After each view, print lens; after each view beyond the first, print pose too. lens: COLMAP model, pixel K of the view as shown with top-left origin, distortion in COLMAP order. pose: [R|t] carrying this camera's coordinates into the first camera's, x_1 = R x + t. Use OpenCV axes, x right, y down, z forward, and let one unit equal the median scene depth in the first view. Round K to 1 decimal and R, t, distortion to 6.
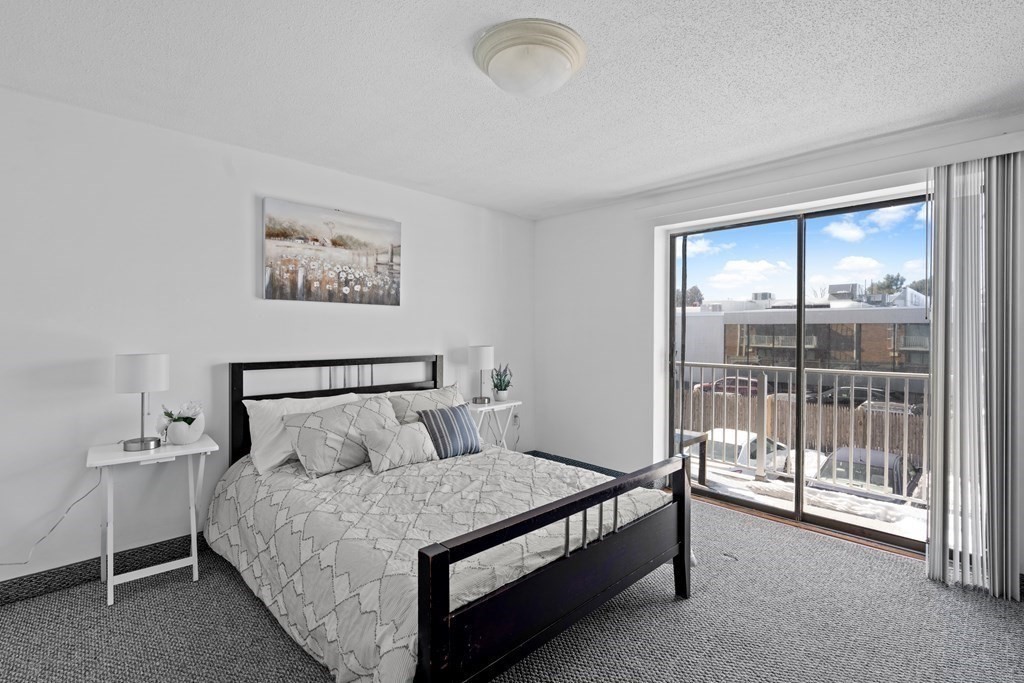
lens RADIAL K [[497.5, 0, 512.0], [0, 497.5, 341.5], [0, 0, 1]] dist [-0.000848, -0.000052]
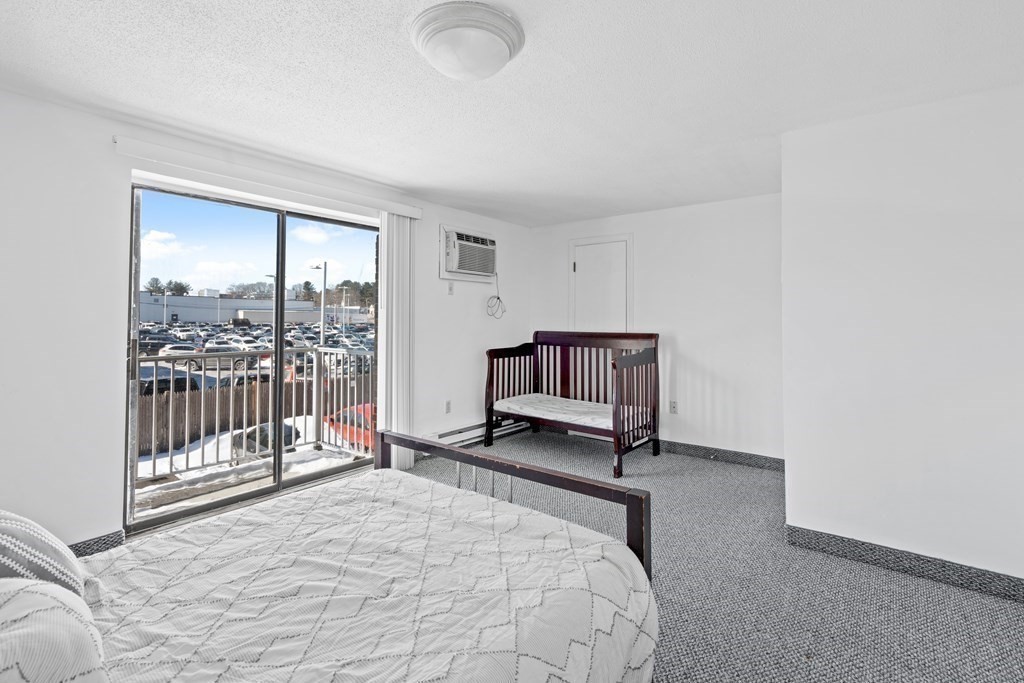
lens RADIAL K [[490.5, 0, 529.3], [0, 490.5, 309.5], [0, 0, 1]] dist [0.000224, 0.000878]
pose [[-0.209264, 0.014438, 0.977753, -0.668836], [0.016972, 0.999794, -0.011131, -0.014960], [-0.977712, 0.014265, -0.209466, 0.777417]]
